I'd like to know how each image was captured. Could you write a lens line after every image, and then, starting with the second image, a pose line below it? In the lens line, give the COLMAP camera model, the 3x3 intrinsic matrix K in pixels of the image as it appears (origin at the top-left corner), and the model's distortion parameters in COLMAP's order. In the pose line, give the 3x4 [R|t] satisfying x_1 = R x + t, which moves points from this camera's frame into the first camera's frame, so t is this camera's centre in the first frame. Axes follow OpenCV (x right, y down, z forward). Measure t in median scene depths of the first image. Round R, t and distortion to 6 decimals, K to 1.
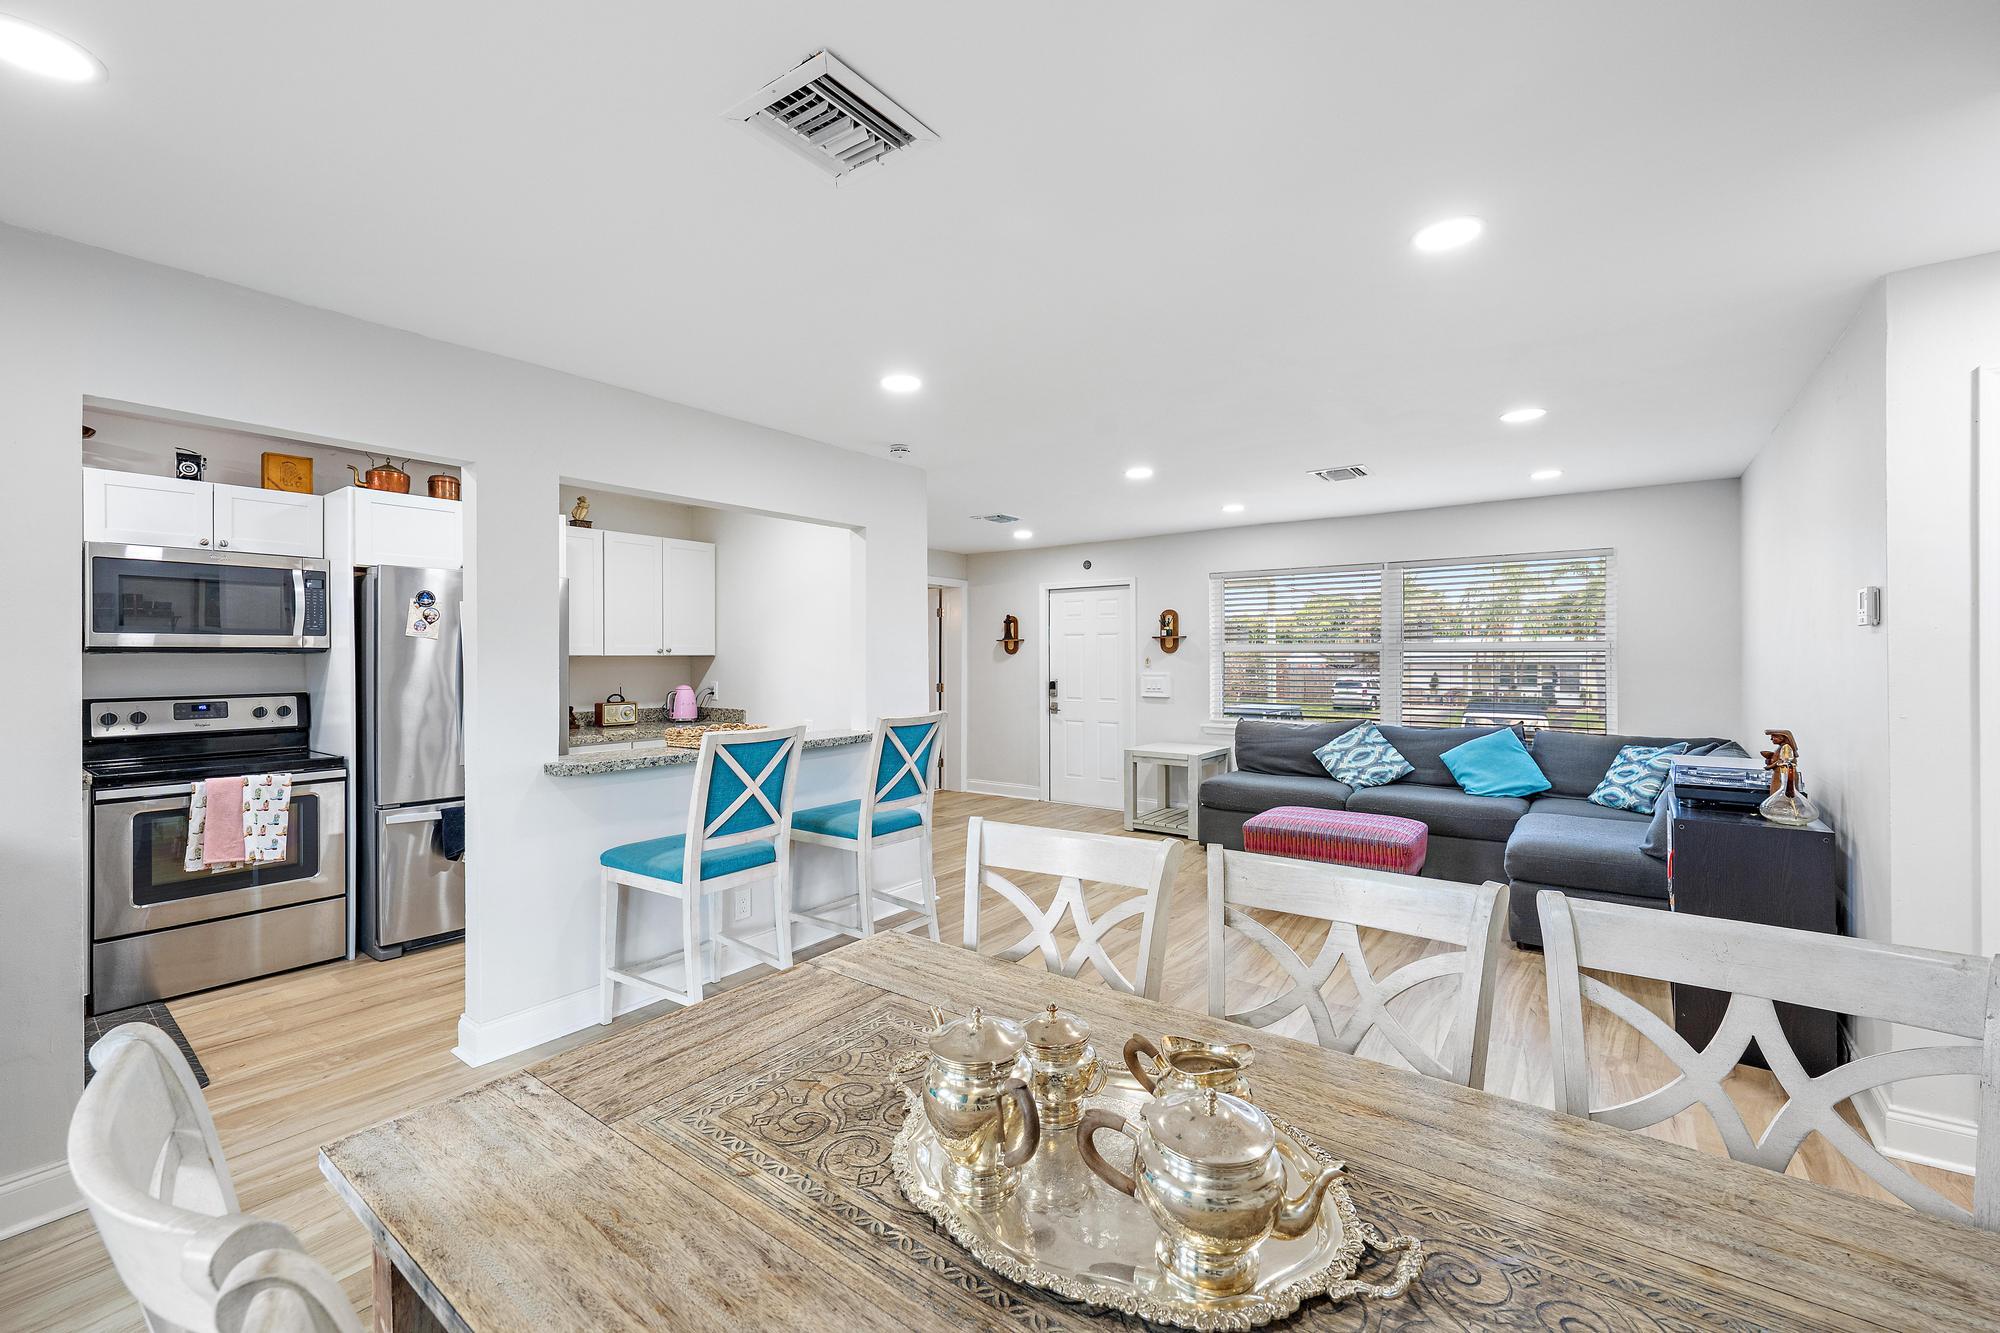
lens RADIAL K [[813.3, 0, 1001.8], [0, 813.3, 661.5], [0, 0, 1]] dist [0.000291, 0.000024]
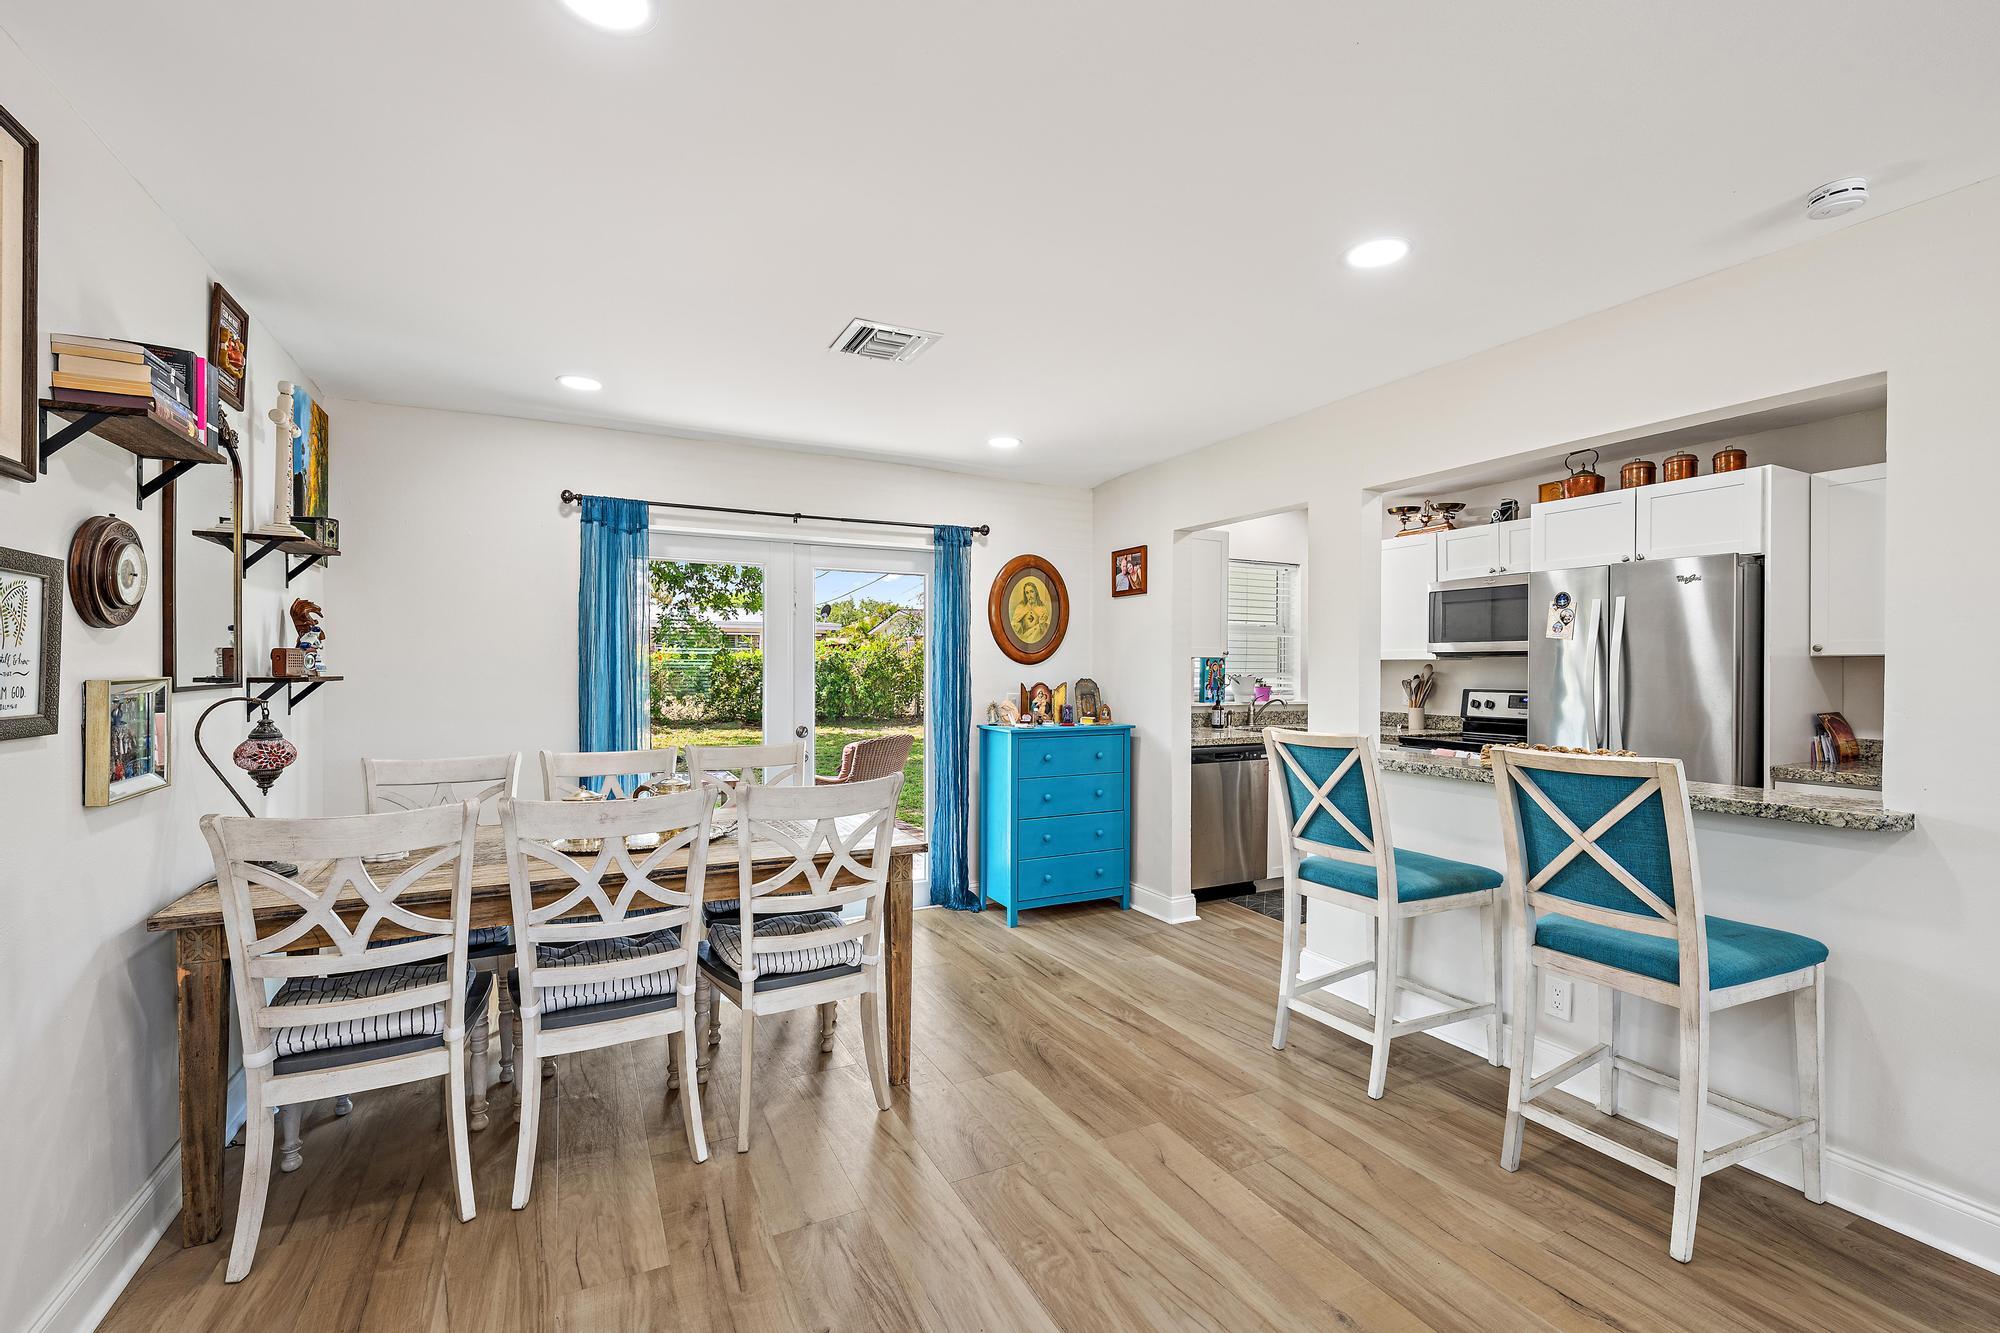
lens RADIAL K [[865.5, 0, 1000.3], [0, 865.5, 669.9], [0, 0, 1]] dist [0.000755, -0.001056]
pose [[-0.447618, 0.003348, -0.894219, 0.581158], [-0.005636, 0.999963, 0.006565, 0.006116], [0.894207, 0.007978, -0.447582, 0.886367]]
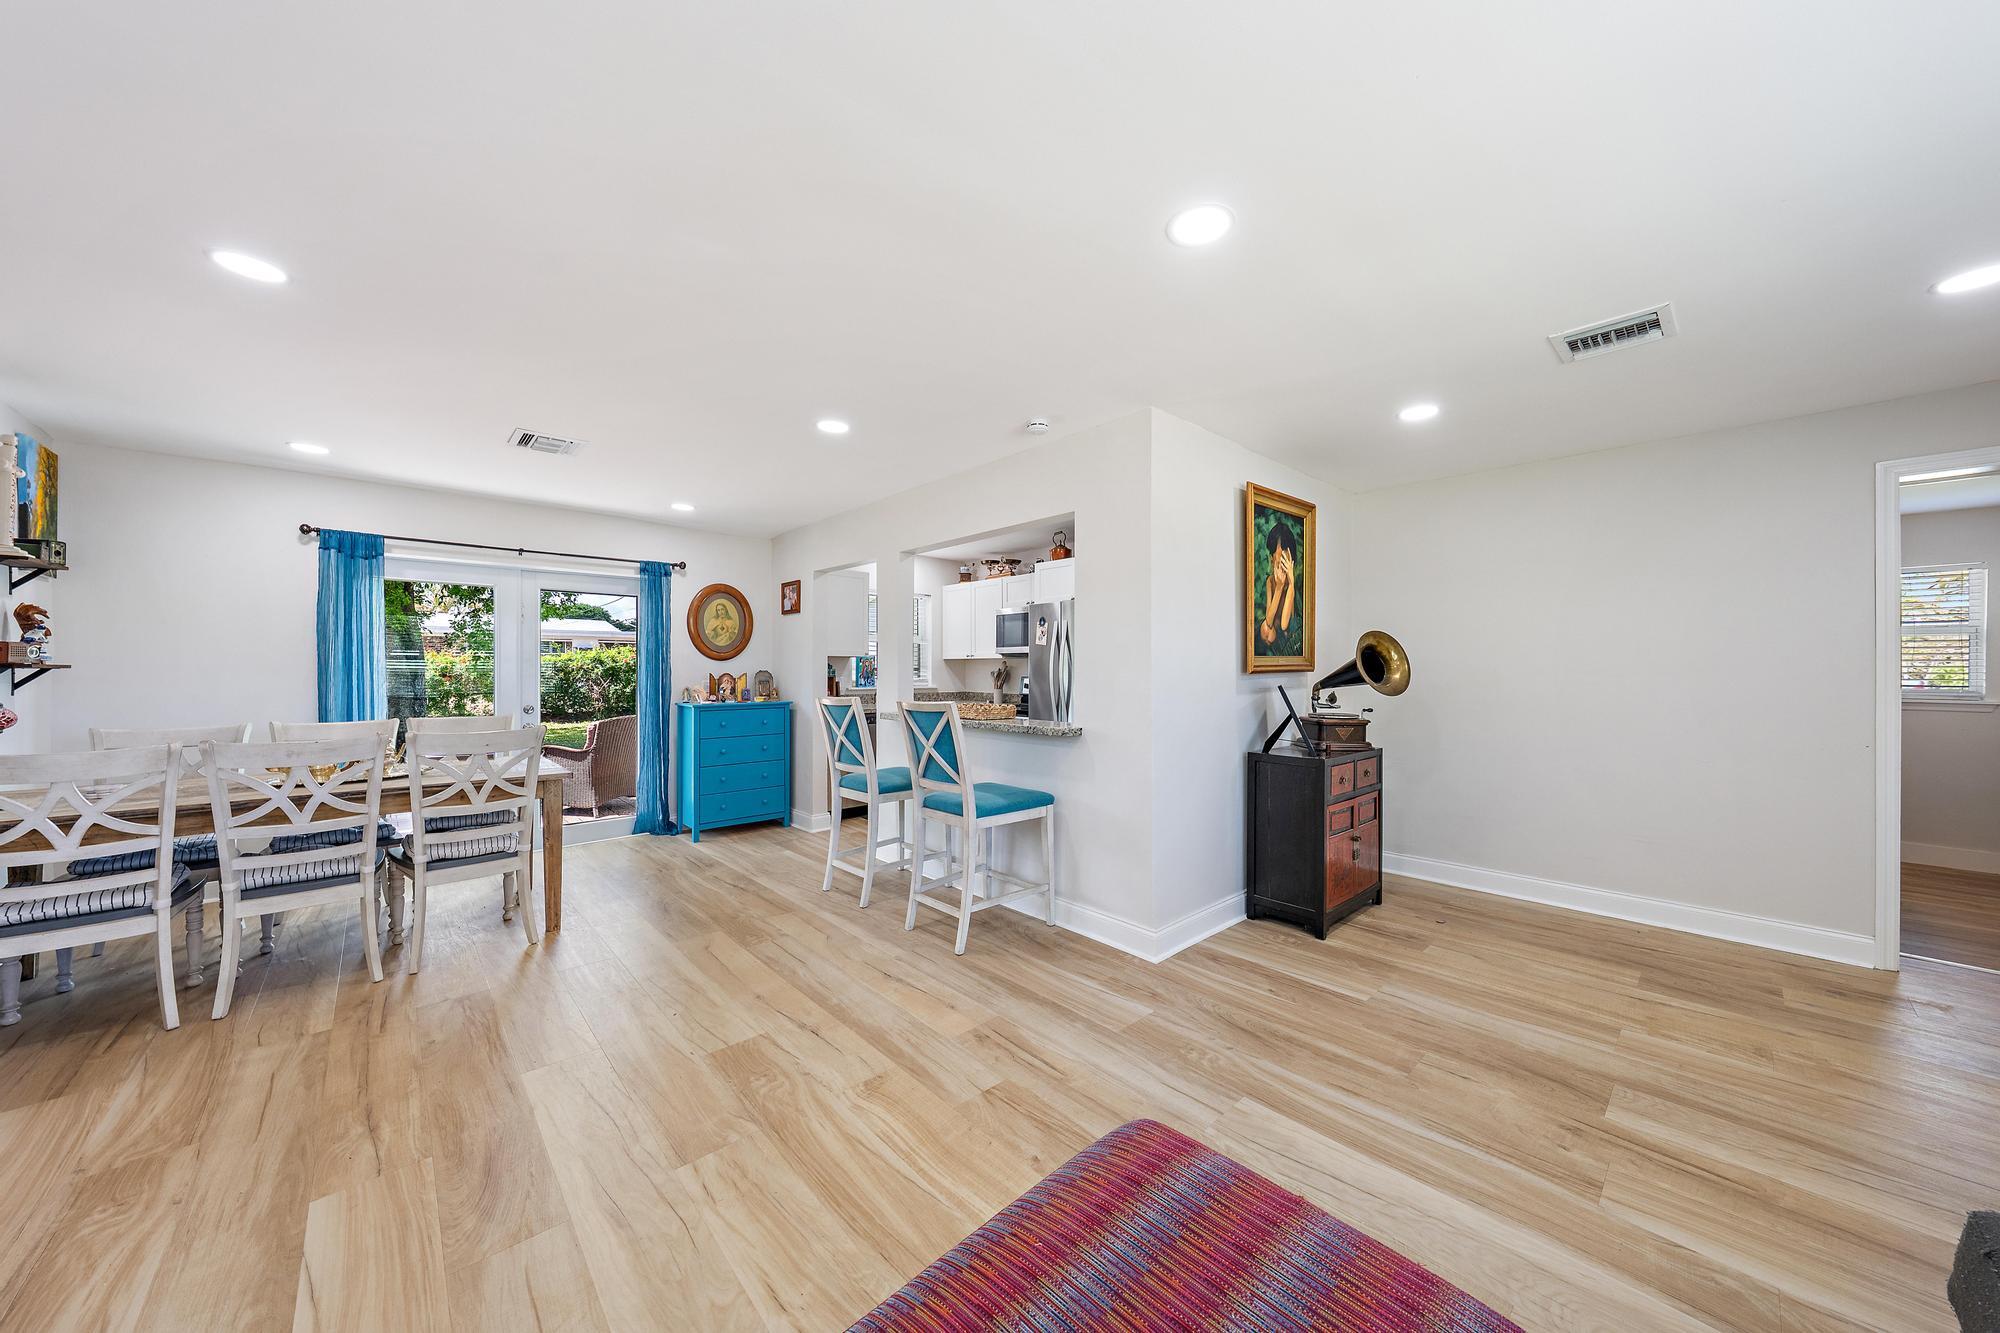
lens RADIAL K [[681.5, 0, 1004.9], [0, 681.5, 668.1], [0, 0, 1]] dist [-0.002076, 0.000202]
pose [[-0.186358, -0.000936, -0.982481, 0.723240], [-0.004091, 0.999992, -0.000176, 0.020442], [0.982473, 0.003987, -0.186361, 1.226995]]
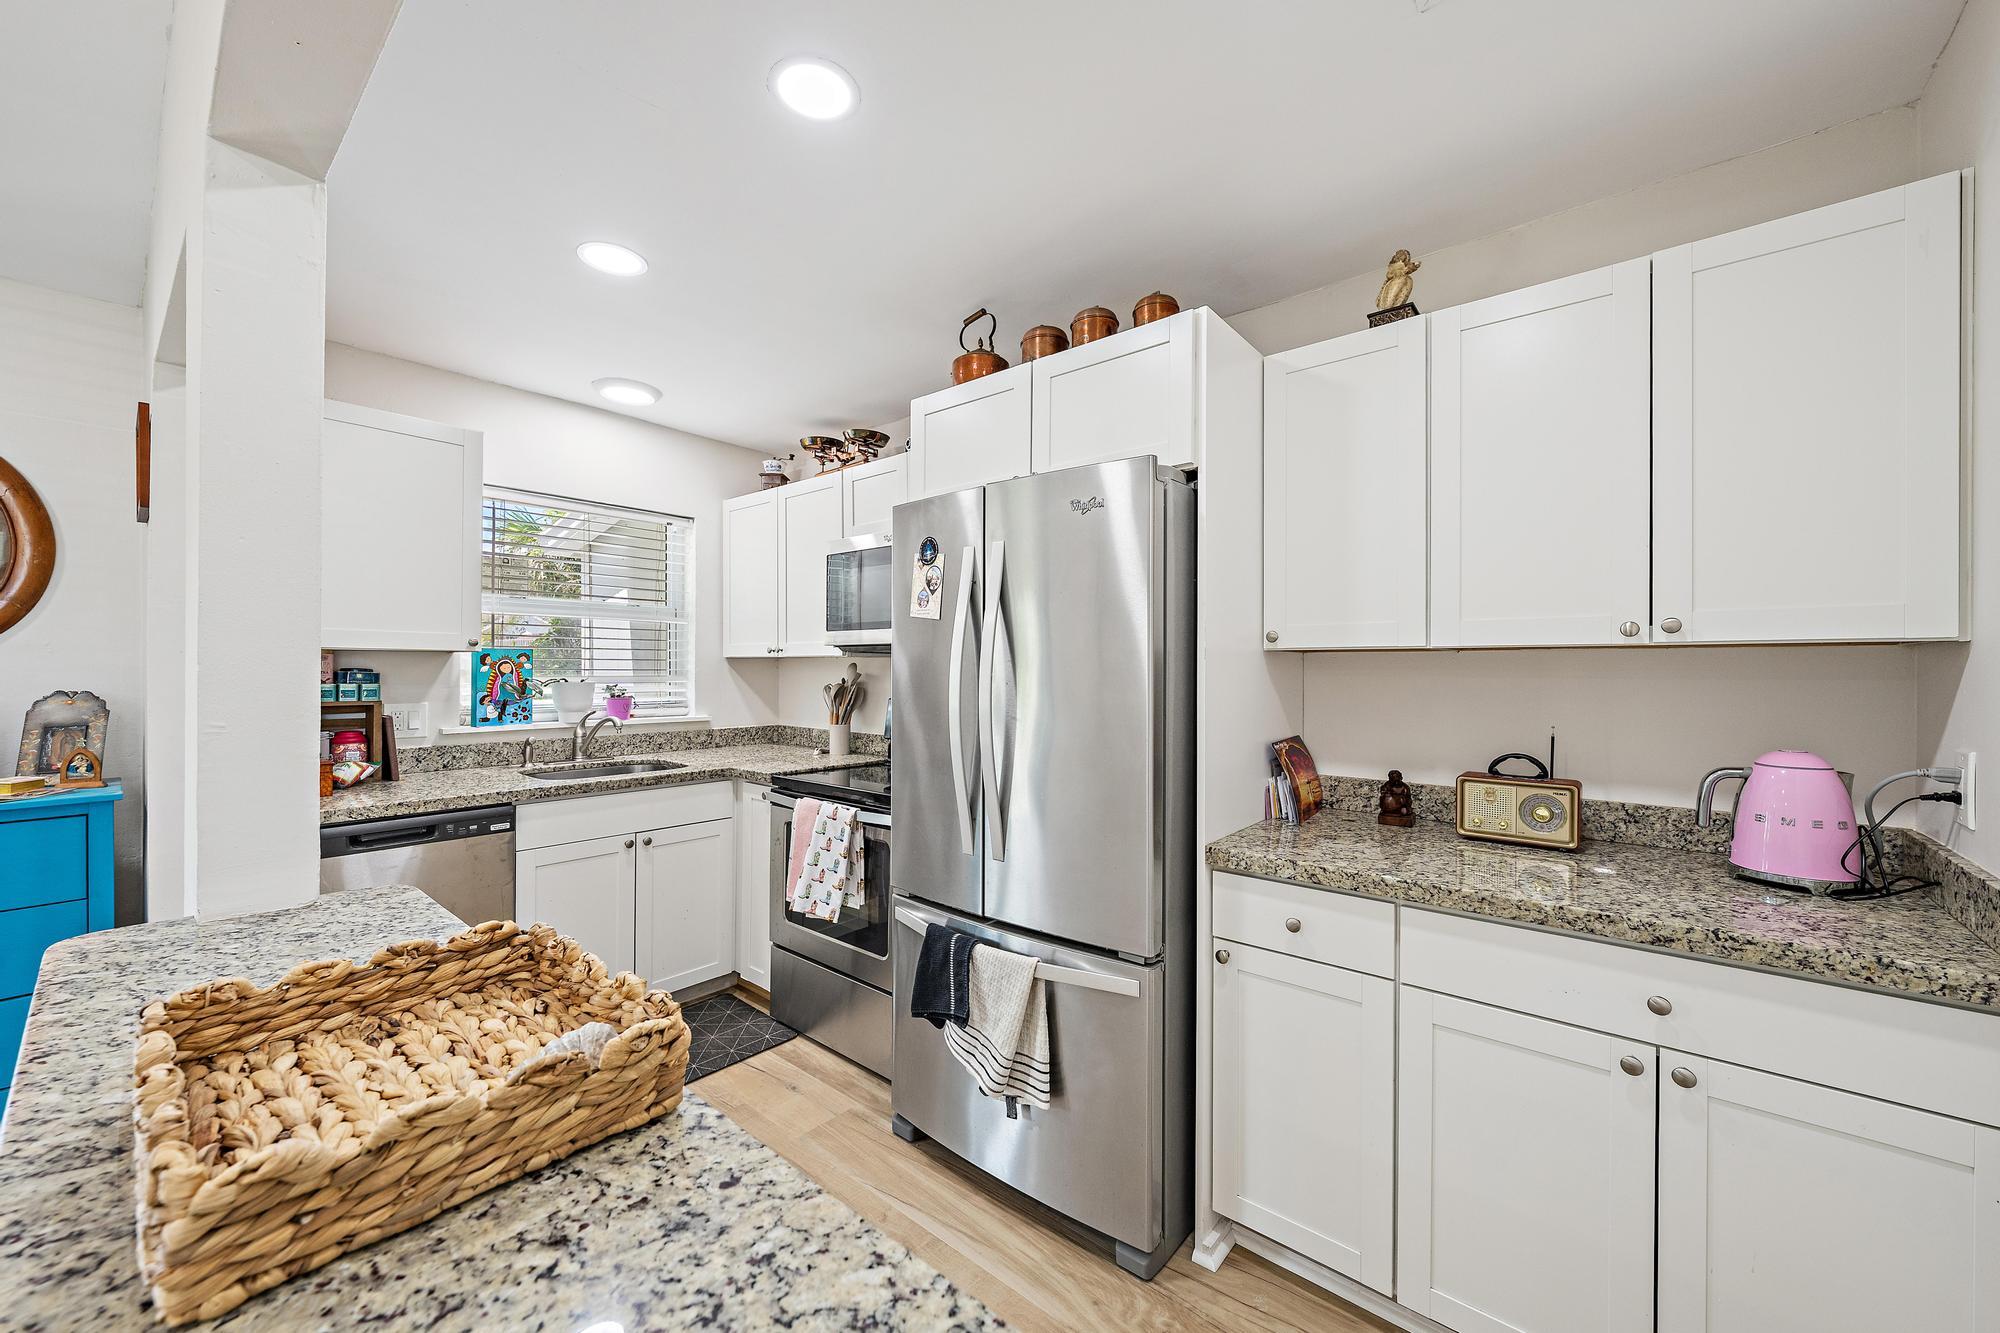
lens RADIAL K [[757.3, 0, 1002.1], [0, 757.3, 671.8], [0, 0, 1]] dist [0.000255, 0.000035]
pose [[-0.062110, 0.007728, -0.998039, -0.178109], [-0.006741, 0.999944, 0.008162, 0.004119], [0.998047, 0.007235, -0.062055, 1.122033]]
